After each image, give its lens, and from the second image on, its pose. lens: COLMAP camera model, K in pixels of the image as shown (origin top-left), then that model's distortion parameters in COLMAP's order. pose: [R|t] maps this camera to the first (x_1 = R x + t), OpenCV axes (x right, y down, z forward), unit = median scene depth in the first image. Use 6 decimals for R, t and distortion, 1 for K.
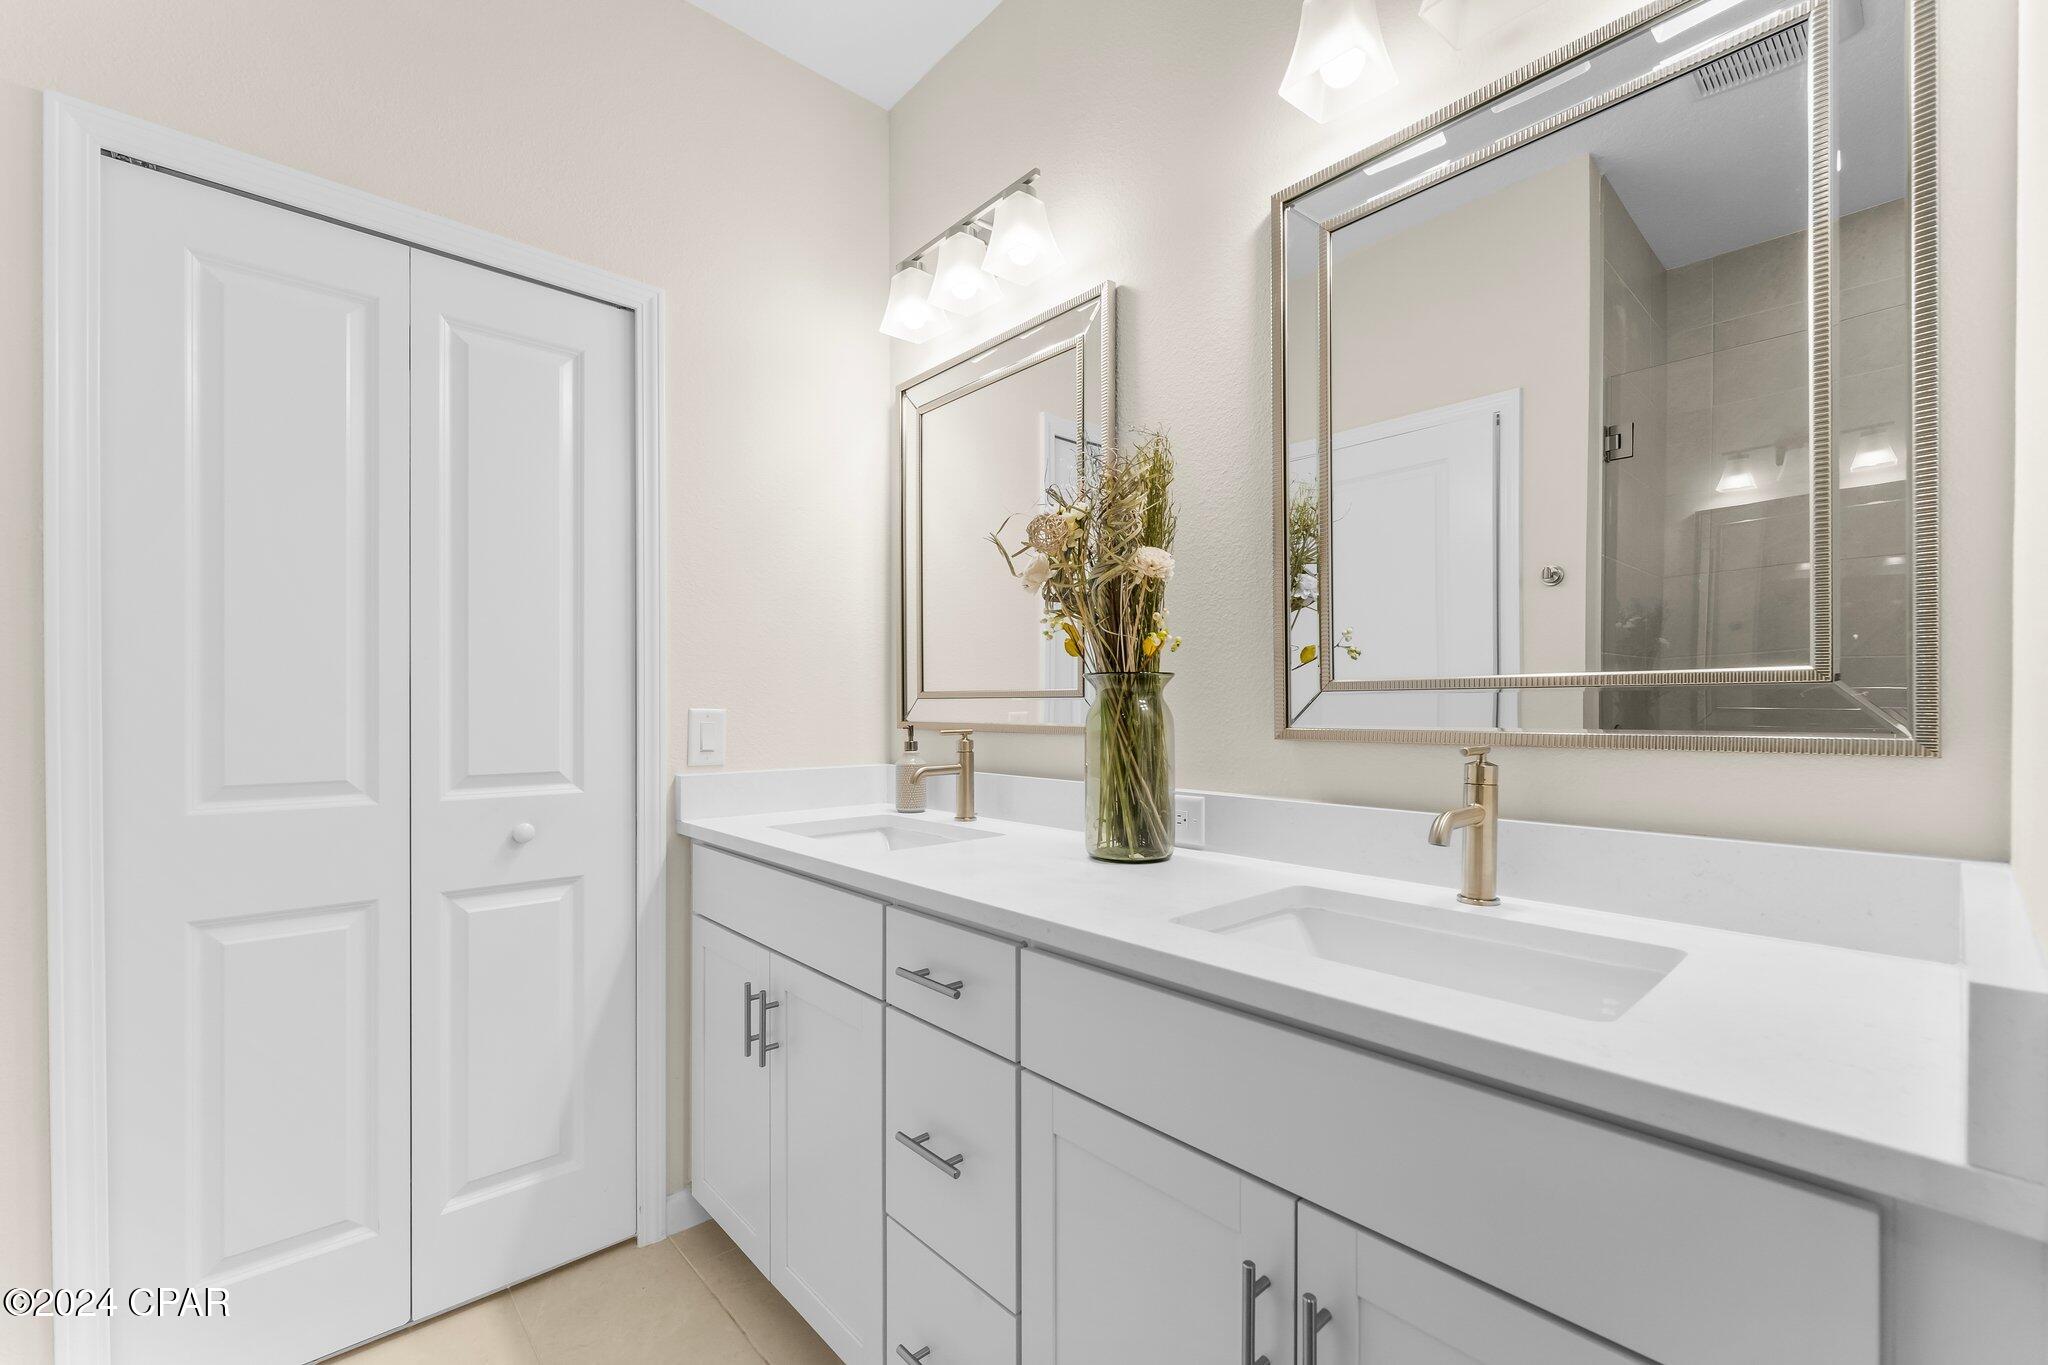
lens RADIAL K [[828.0, 0, 1001.2], [0, 828.0, 721.1], [0, 0, 1]] dist [-0.001265, 0.000011]
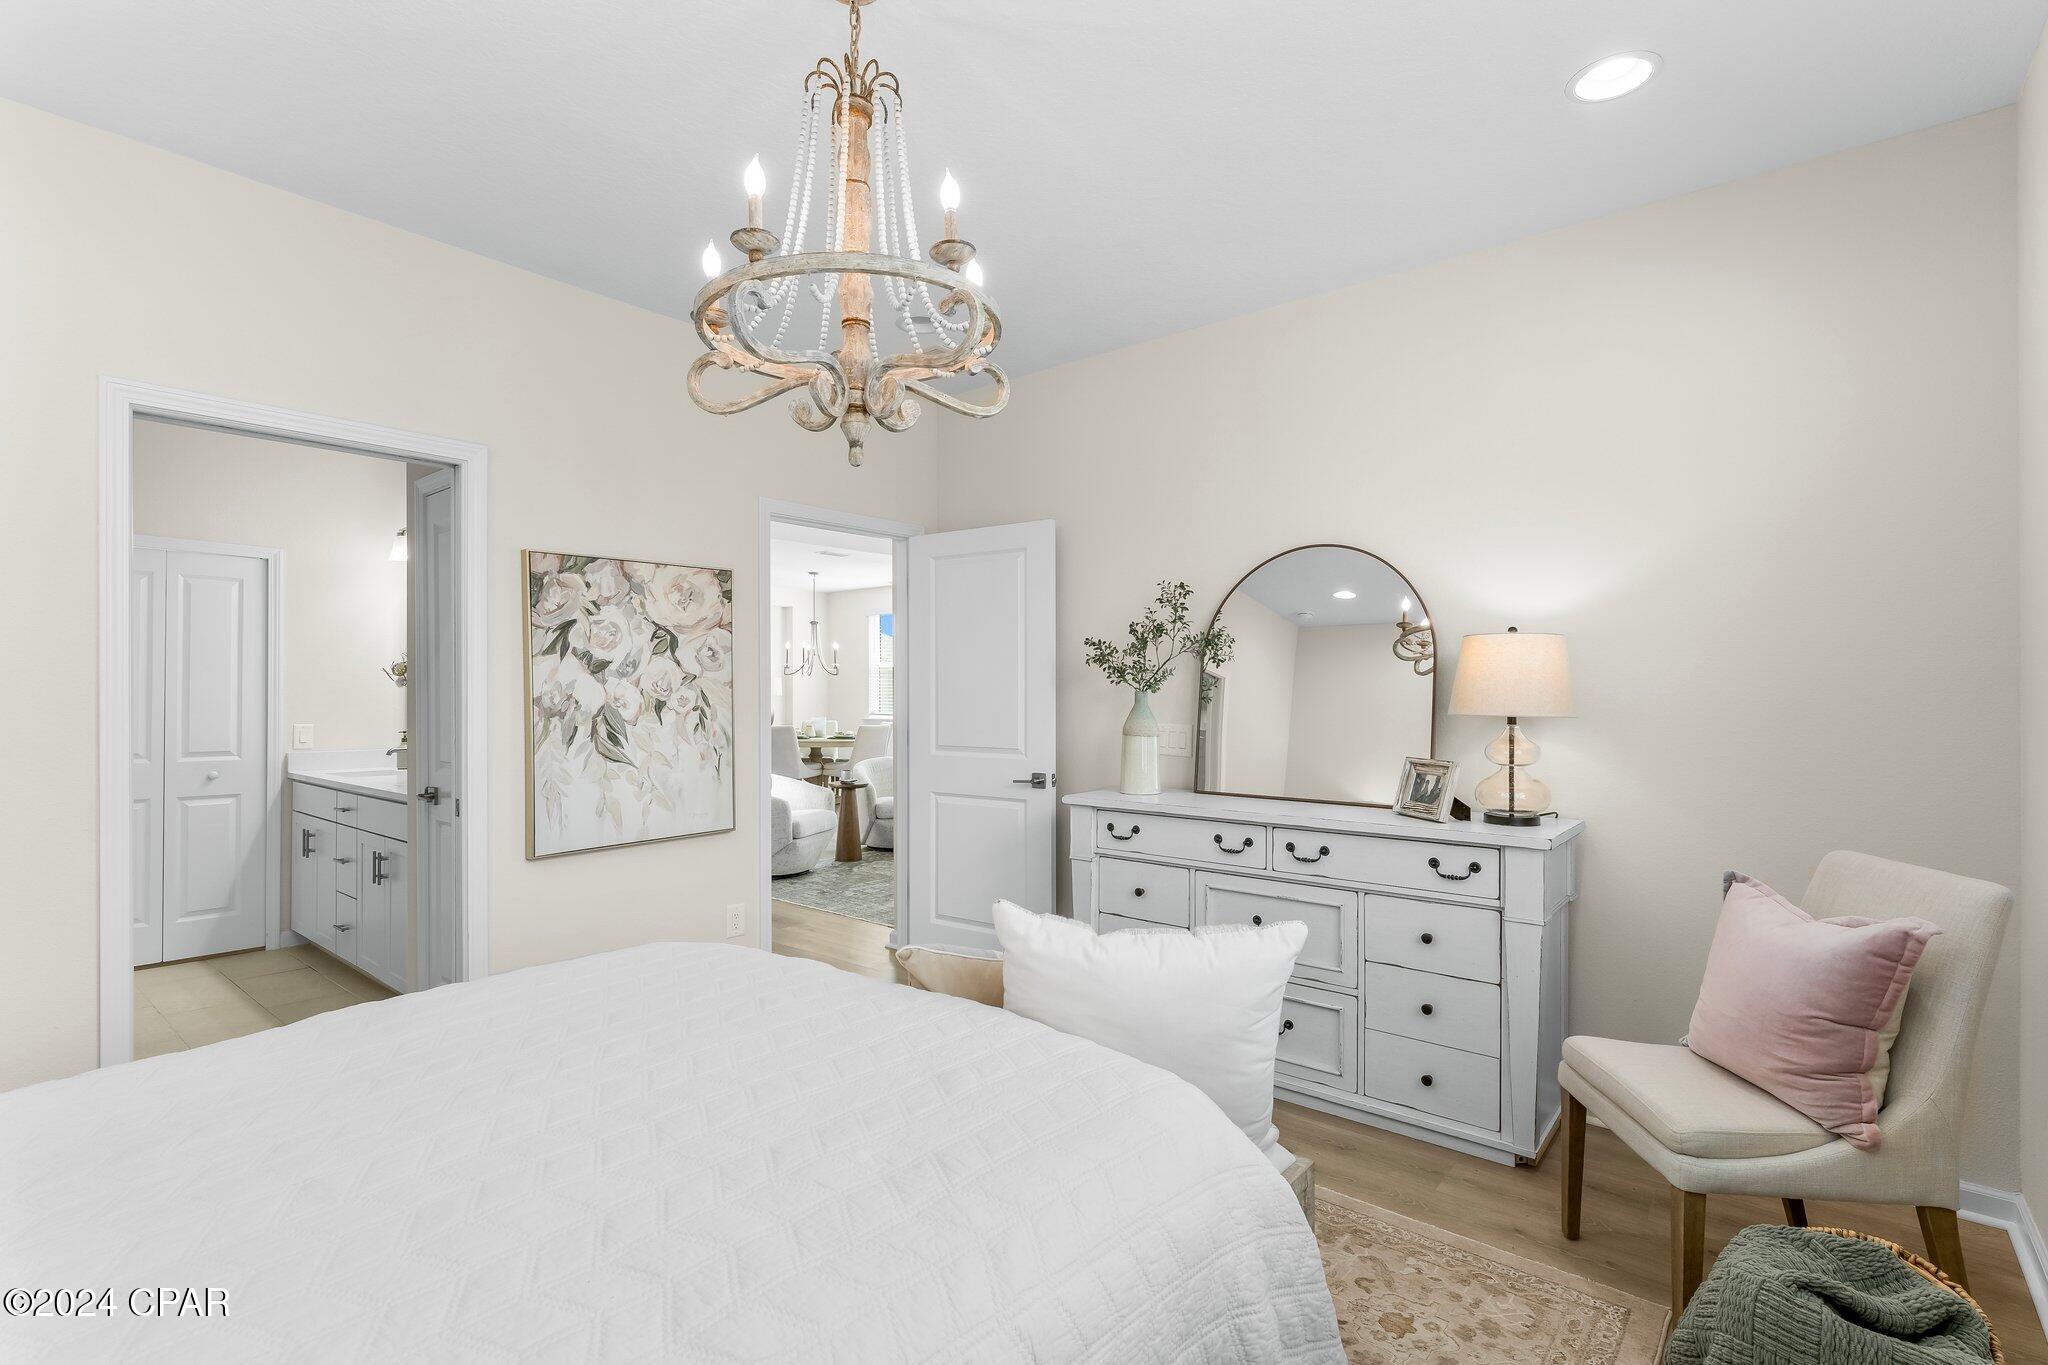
lens RADIAL K [[934.3, 0, 1010.1], [0, 934.3, 691.2], [0, 0, 1]] dist [-0.005429, -0.000600]
pose [[0.990377, -0.001542, 0.138391, 1.427248], [0.004055, 0.999832, -0.017880, -0.059503], [-0.138340, 0.018269, 0.990216, -2.134015]]
